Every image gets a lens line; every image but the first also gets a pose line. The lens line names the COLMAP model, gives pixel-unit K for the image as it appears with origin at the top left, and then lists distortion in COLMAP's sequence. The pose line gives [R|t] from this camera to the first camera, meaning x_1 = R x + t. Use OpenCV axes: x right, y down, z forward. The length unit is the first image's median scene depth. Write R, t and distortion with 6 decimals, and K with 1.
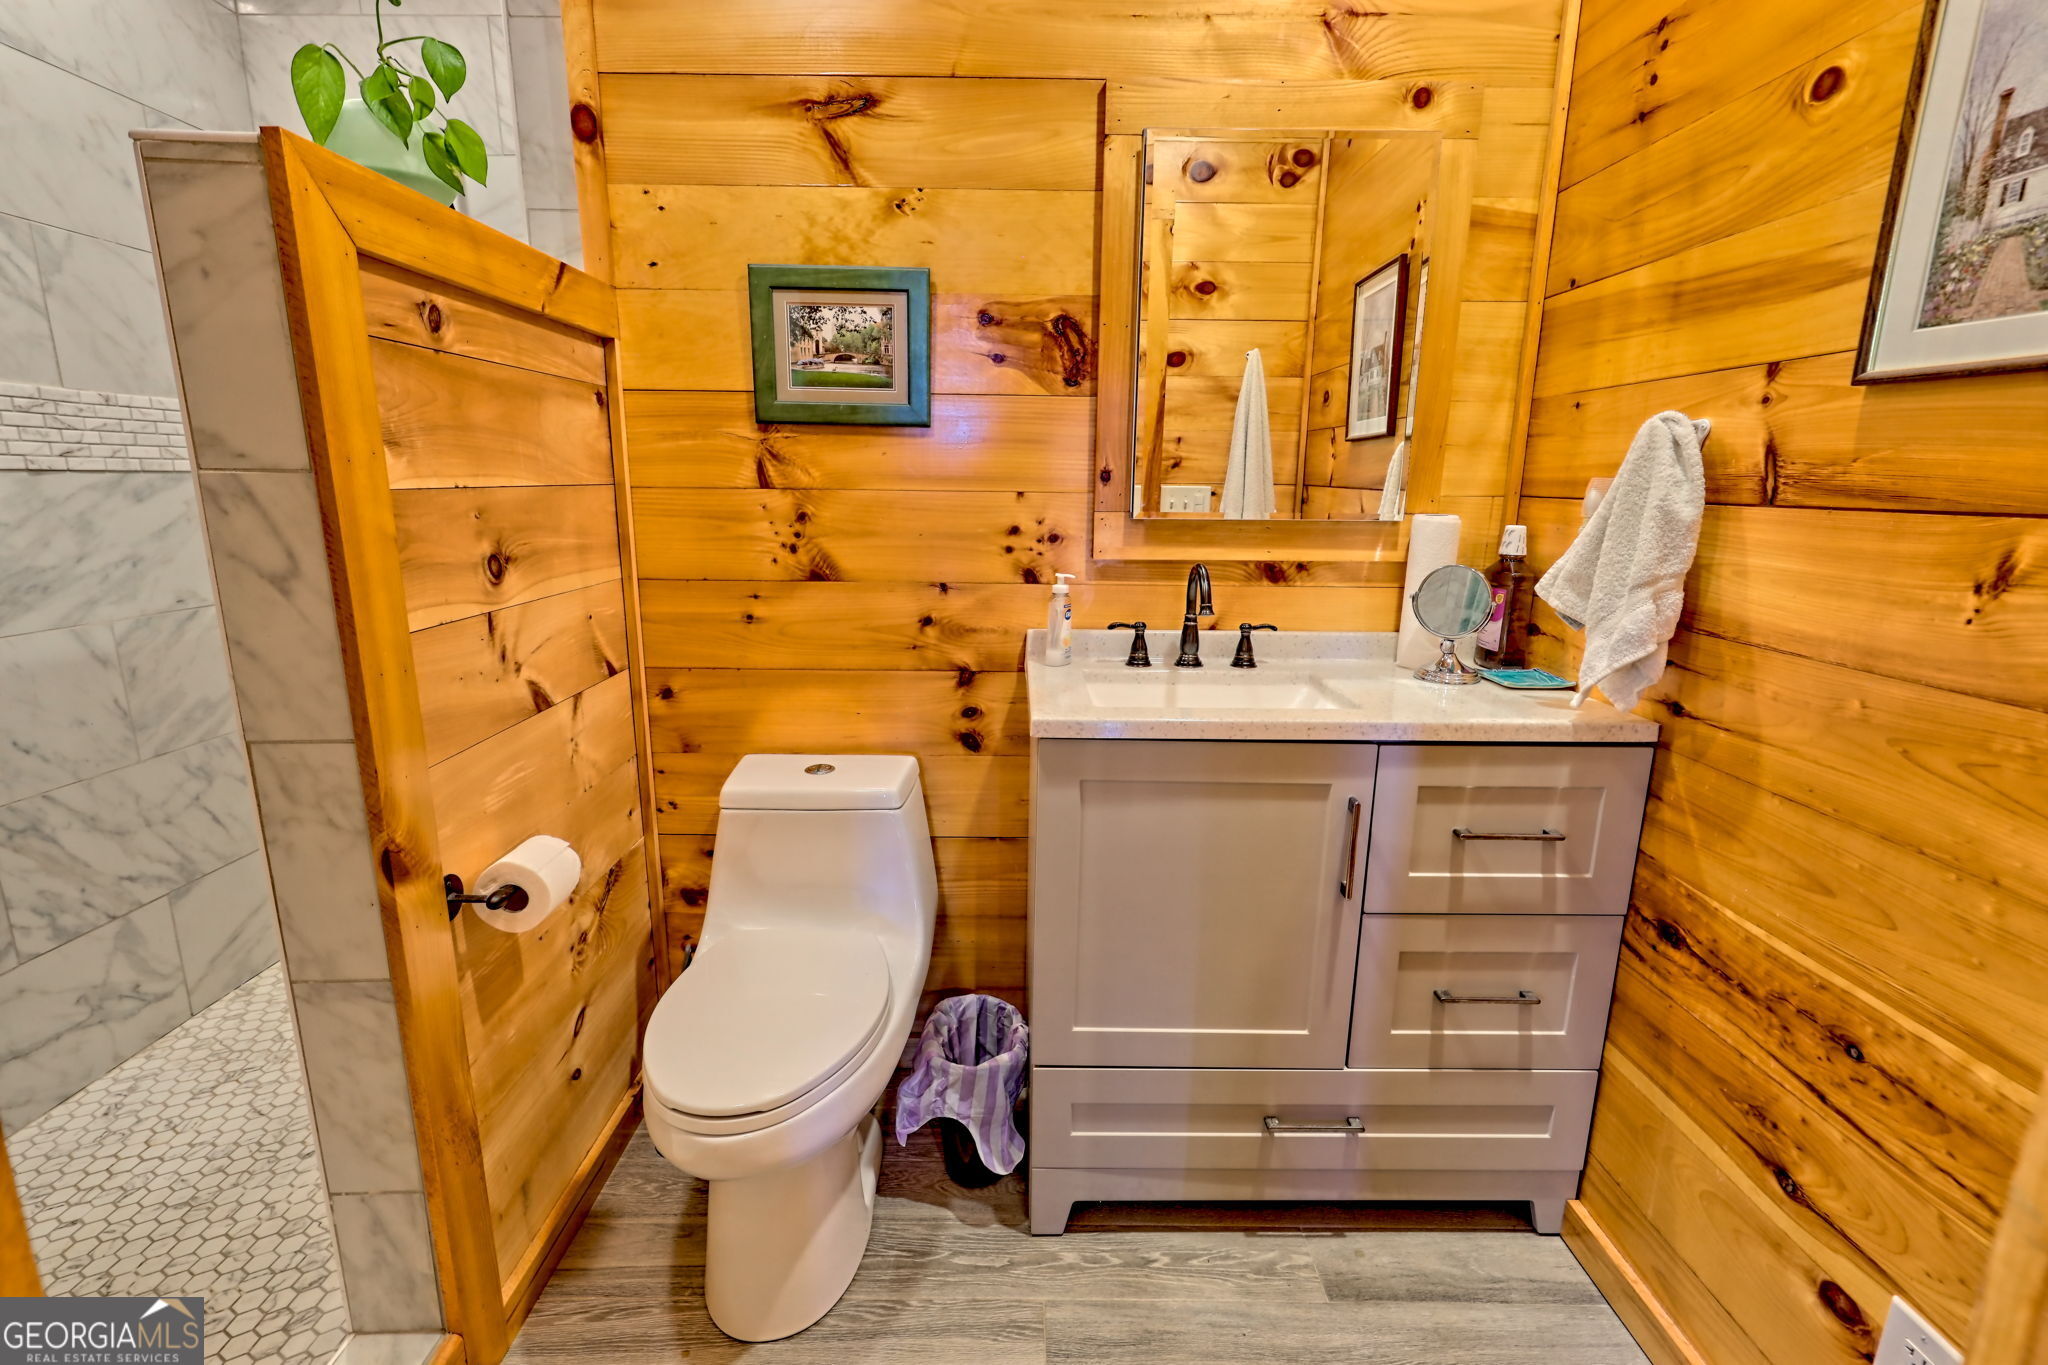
lens RADIAL K [[950.3, 0, 1022.3], [0, 950.3, 693.1], [0, 0, 1]] dist [-0.001513, 0.000353]
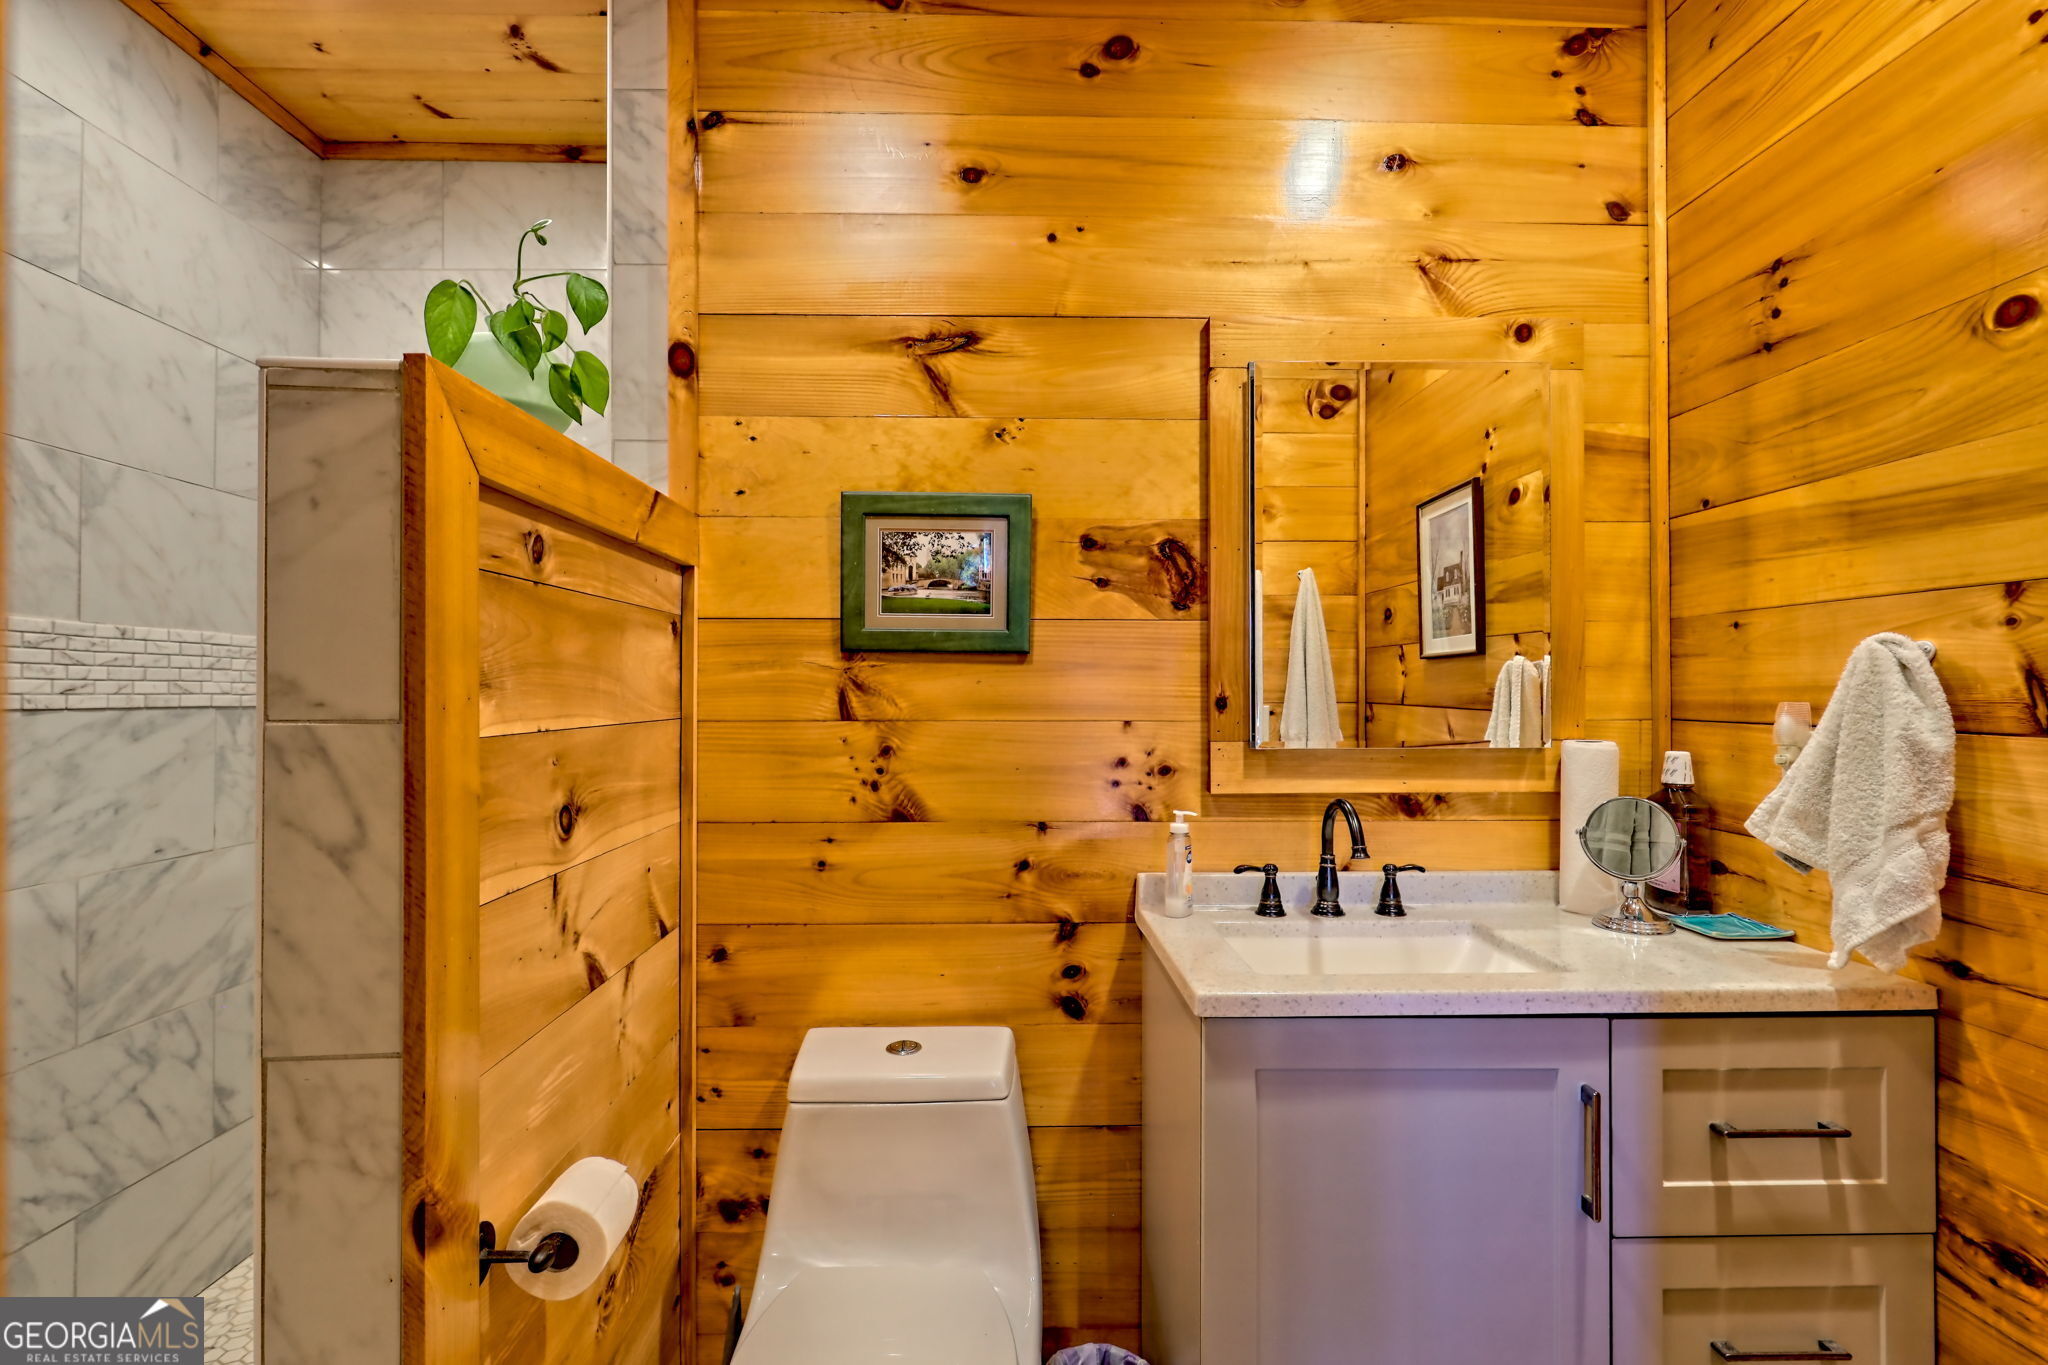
lens RADIAL K [[980.4, 0, 1023.1], [0, 980.4, 678.6], [0, 0, 1]] dist [-0.000827, 0.000160]
pose [[0.999740, -0.011061, 0.019932, -0.131921], [0.015398, 0.972439, -0.232650, -0.037097], [-0.016810, 0.232896, 0.972356, 0.083873]]
